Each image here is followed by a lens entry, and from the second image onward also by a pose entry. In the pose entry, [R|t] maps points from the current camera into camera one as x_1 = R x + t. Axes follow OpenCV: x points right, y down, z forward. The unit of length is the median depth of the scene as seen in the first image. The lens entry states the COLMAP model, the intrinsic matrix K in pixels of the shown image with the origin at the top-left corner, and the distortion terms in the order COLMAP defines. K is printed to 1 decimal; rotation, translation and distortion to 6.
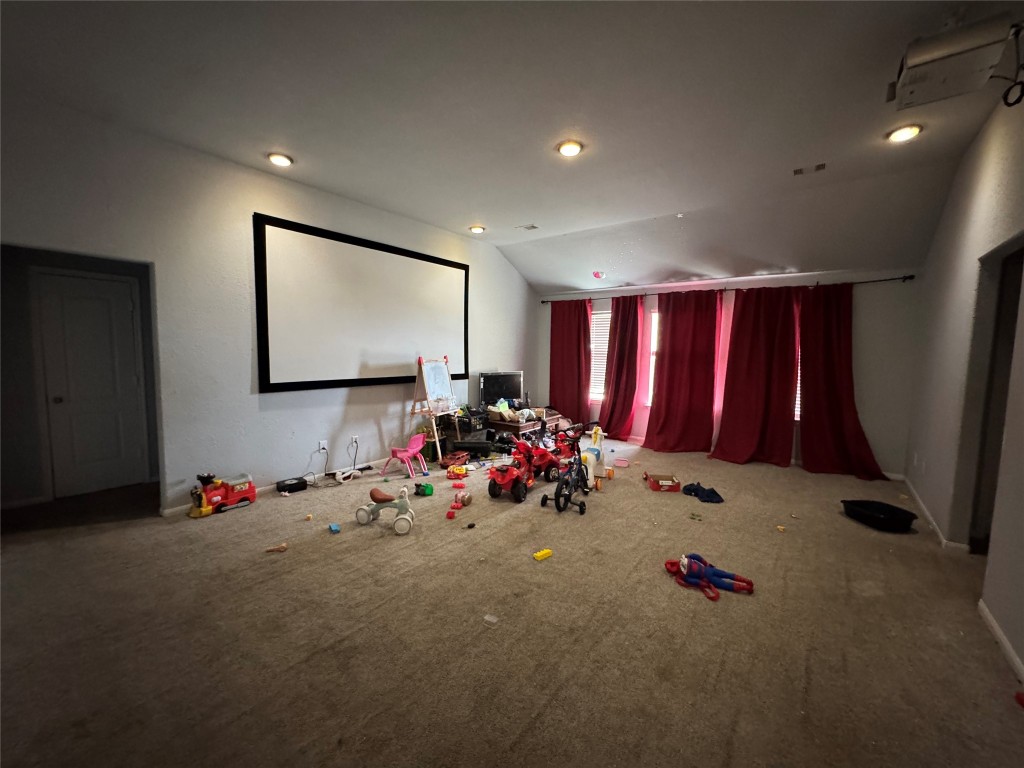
lens RADIAL K [[408.8, 0, 510.5], [0, 408.8, 382.7], [0, 0, 1]] dist [-0.002241, -0.000839]
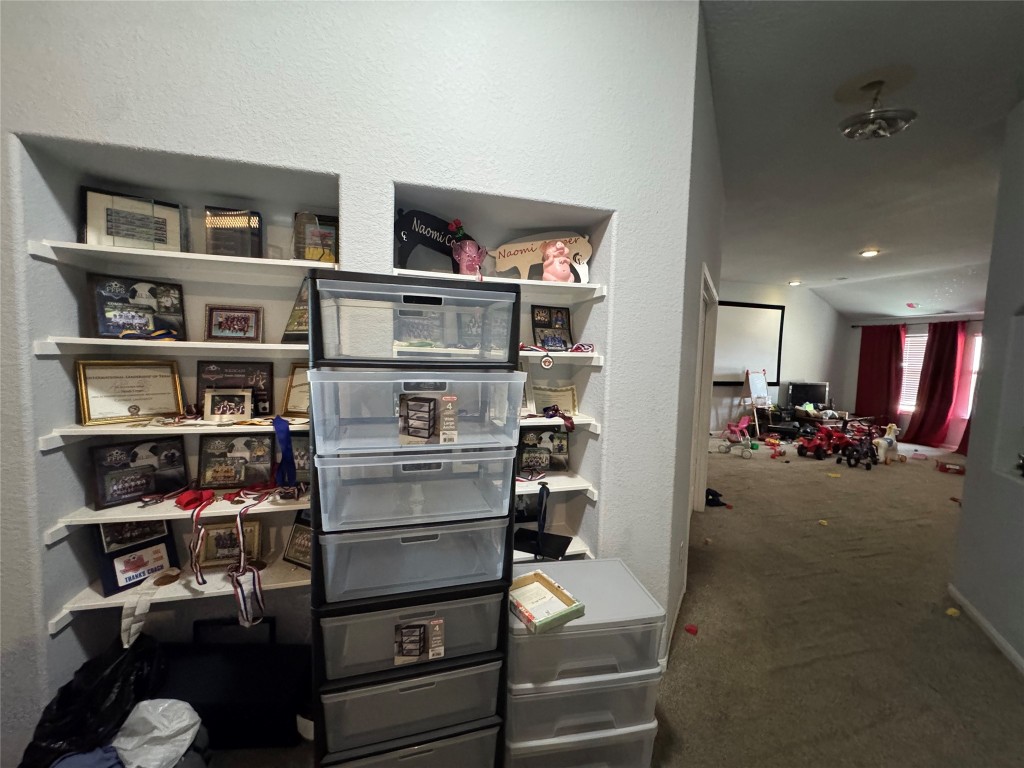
lens RADIAL K [[408.8, 0, 513.1], [0, 408.8, 384.5], [0, 0, 1]] dist [-0.002241, -0.000839]
pose [[0.805897, 0.051822, -0.589784, -0.014348], [-0.061442, 0.998104, 0.003744, 0.039667], [0.588859, 0.033220, 0.807553, -0.732540]]
